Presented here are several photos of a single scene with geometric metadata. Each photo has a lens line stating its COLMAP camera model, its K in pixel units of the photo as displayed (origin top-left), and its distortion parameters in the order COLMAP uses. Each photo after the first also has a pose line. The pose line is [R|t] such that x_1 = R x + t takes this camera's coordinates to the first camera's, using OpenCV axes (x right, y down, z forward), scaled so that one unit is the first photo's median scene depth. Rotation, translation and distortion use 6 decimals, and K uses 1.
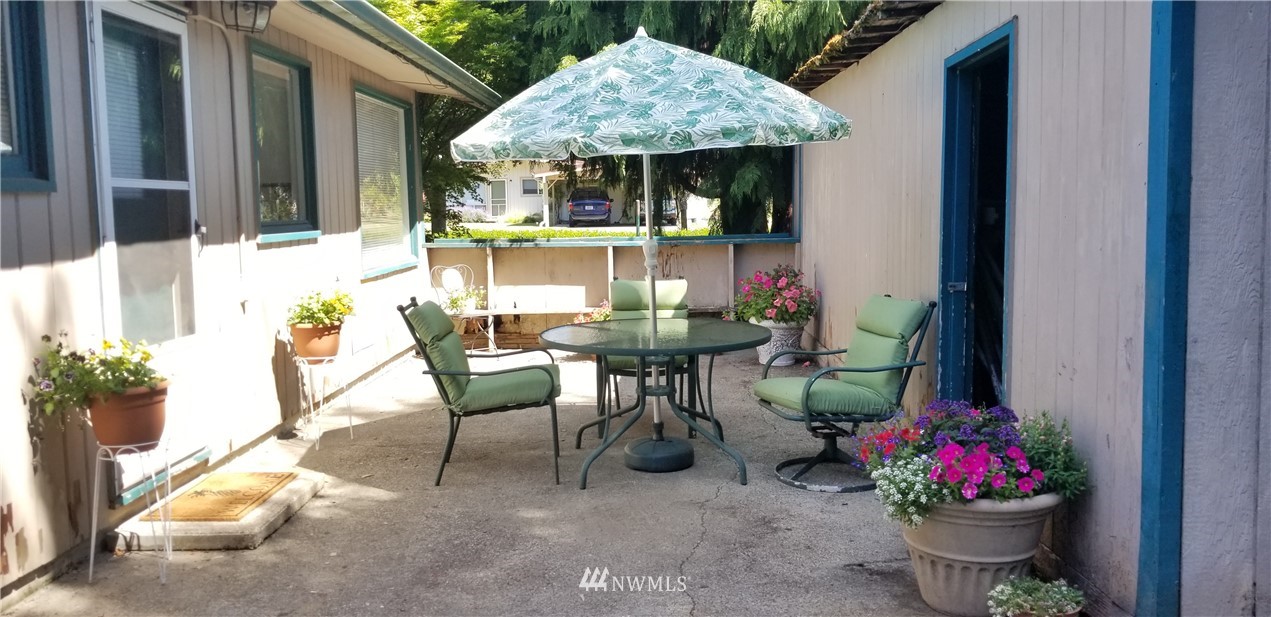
lens RADIAL K [[993.3, 0, 619.9], [0, 993.3, 300.5], [0, 0, 1]] dist [0.089174, -0.146124]
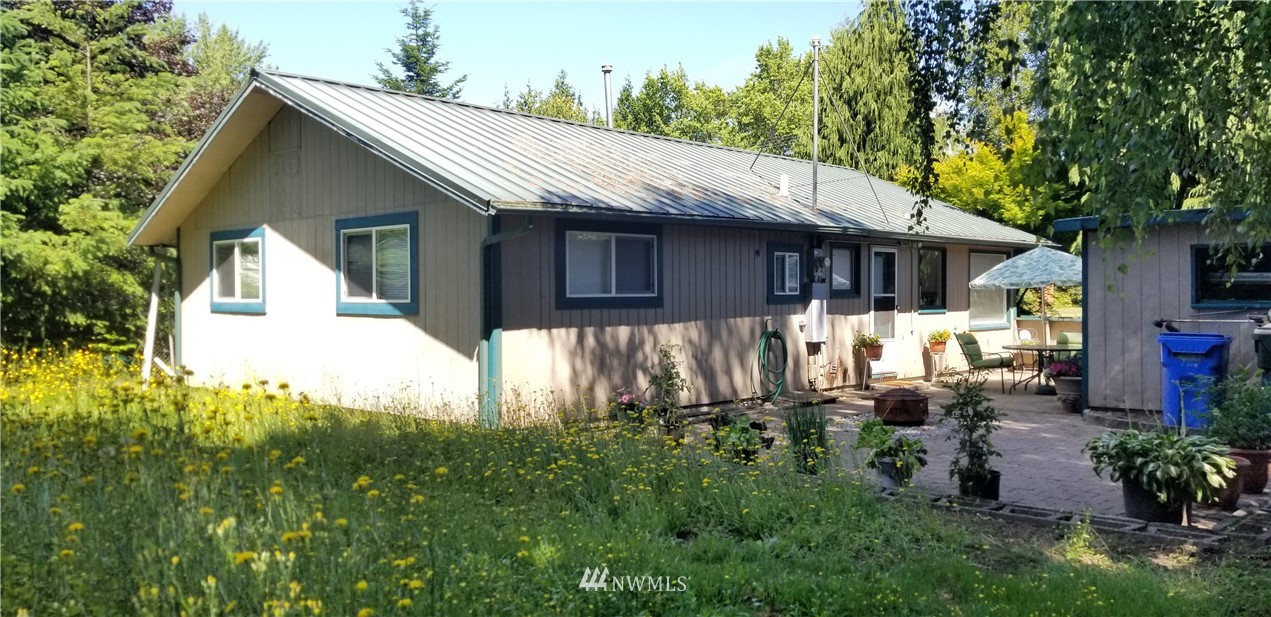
lens RADIAL K [[993.3, 0, 619.9], [0, 993.3, 300.5], [0, 0, 1]] dist [0.089174, -0.146124]
pose [[0.743735, 0.016450, -0.668272, 1.185564], [-0.071812, 0.995878, -0.055407, 0.165127], [0.664606, 0.089198, 0.741851, -2.217660]]
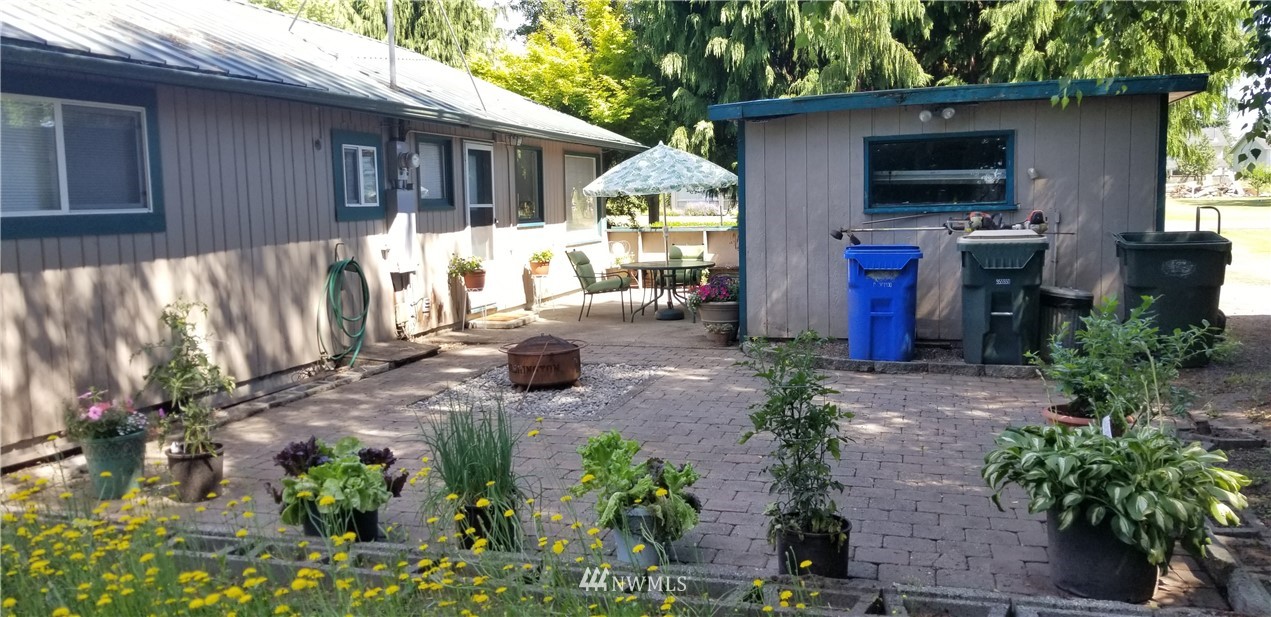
lens RADIAL K [[993.3, 0, 619.9], [0, 993.3, 300.5], [0, 0, 1]] dist [0.089174, -0.146124]
pose [[0.964416, 0.021092, -0.263548, 0.629270], [-0.018901, 0.999763, 0.010846, 0.108502], [0.263714, -0.005478, 0.964585, -1.535363]]
